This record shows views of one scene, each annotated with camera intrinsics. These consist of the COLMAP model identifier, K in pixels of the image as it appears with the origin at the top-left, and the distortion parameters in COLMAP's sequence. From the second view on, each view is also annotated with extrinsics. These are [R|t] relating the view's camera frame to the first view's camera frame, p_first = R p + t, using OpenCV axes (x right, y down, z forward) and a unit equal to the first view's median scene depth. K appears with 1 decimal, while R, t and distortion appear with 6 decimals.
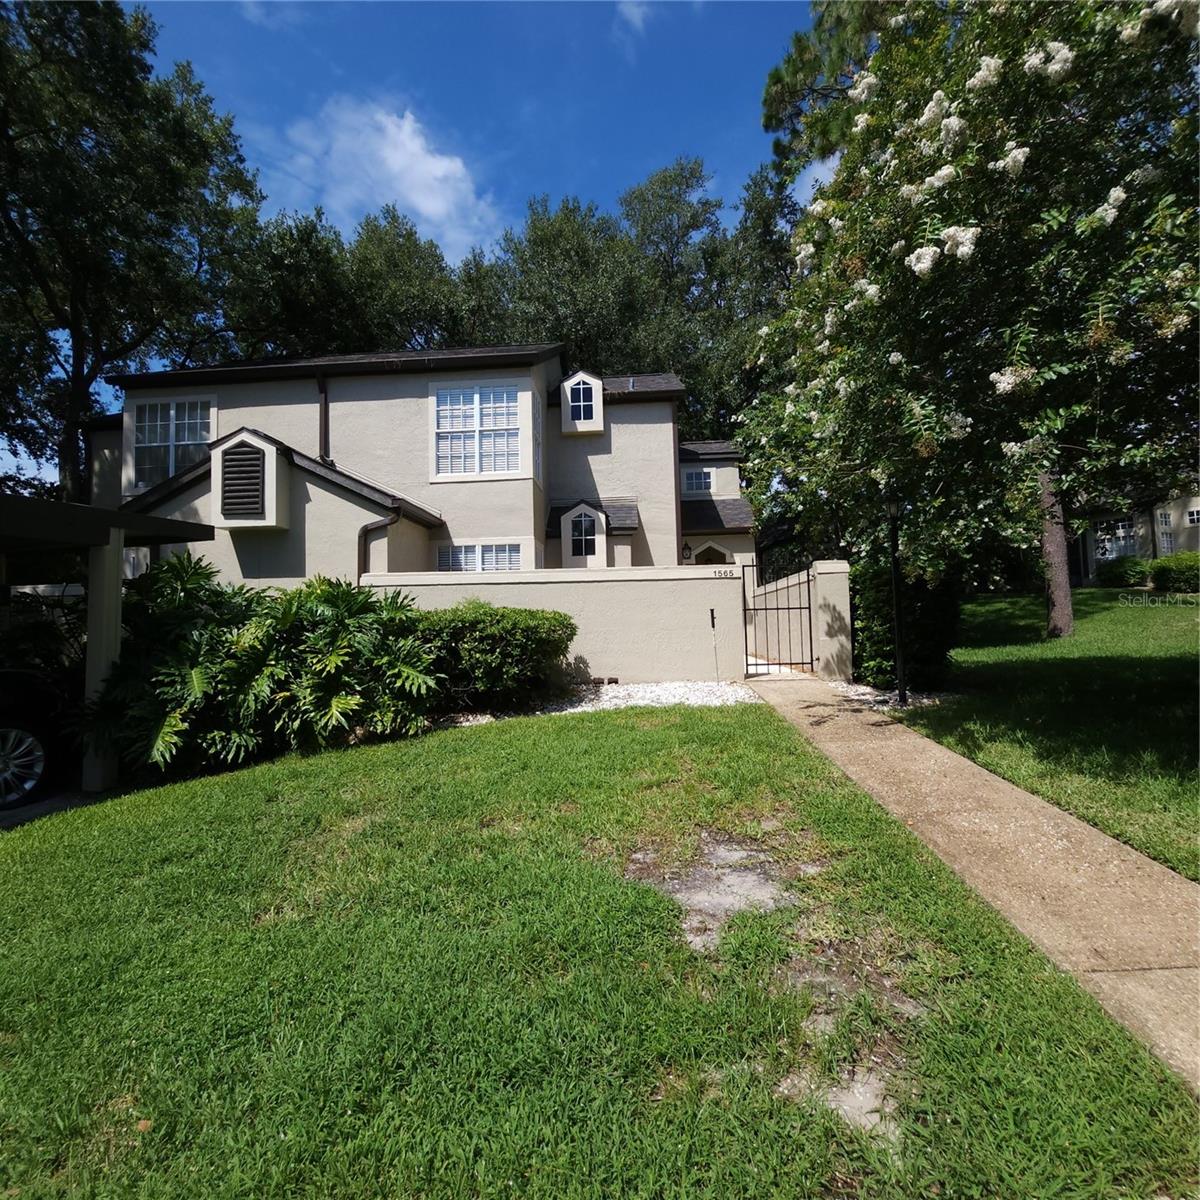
lens RADIAL K [[632.6, 0, 600.0], [0, 632.6, 600.0], [0, 0, 1]] dist [-0.001763, -0.000883]
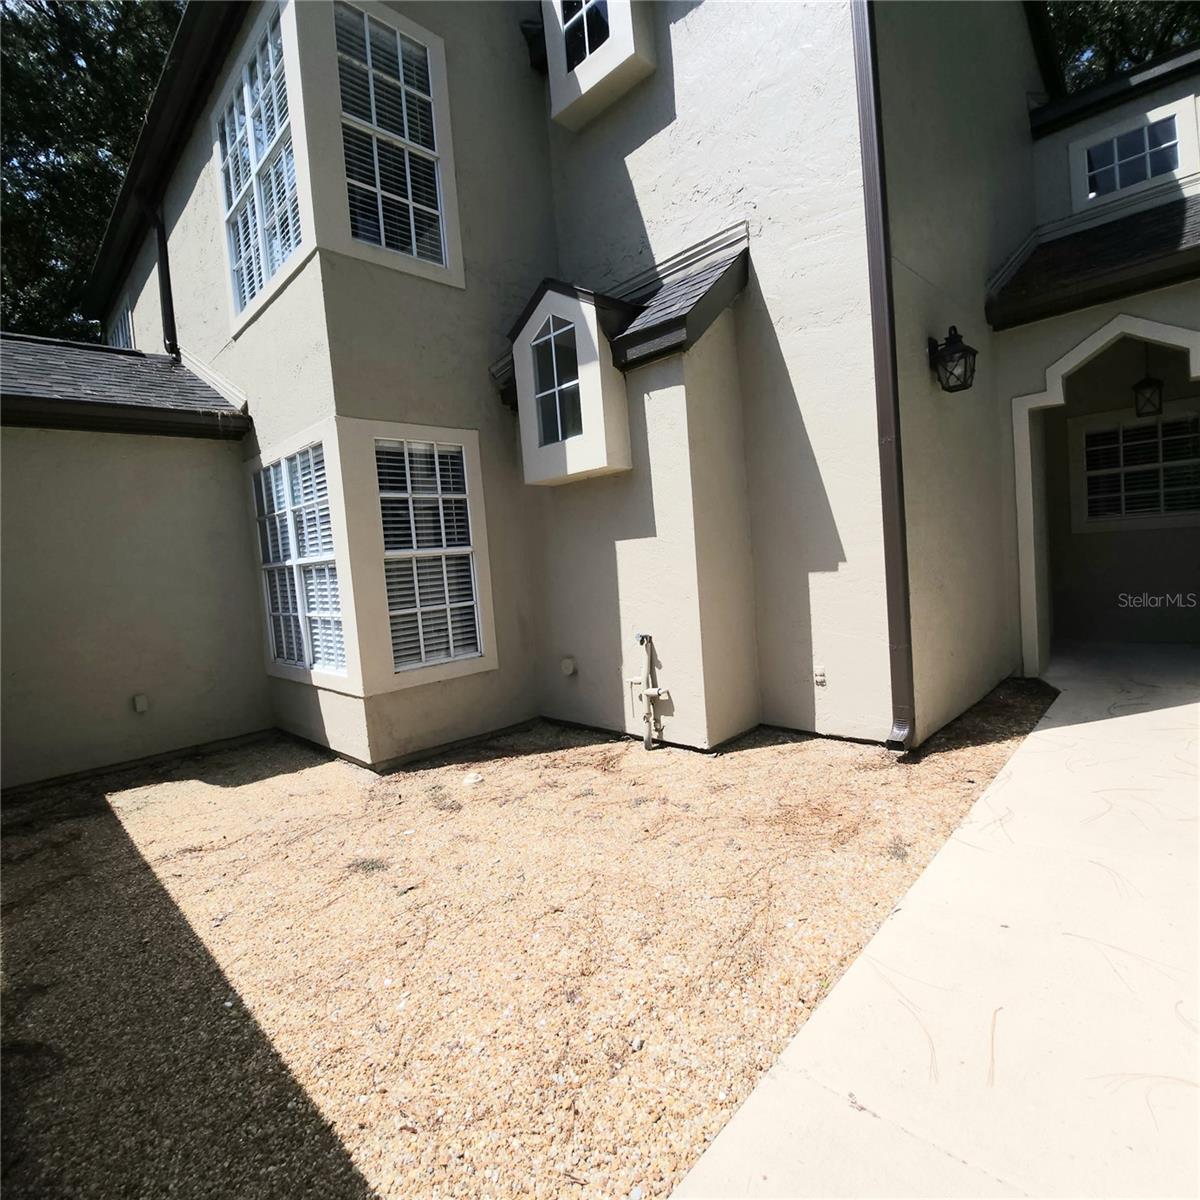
lens RADIAL K [[632.6, 0, 600.0], [0, 632.6, 600.0], [0, 0, 1]] dist [-0.001763, -0.000883]
pose [[0.770442, -0.000938, -0.637510, 0.206659], [0.101473, 0.987431, 0.121178, -0.020495], [0.629383, -0.158051, 0.760853, 0.680457]]
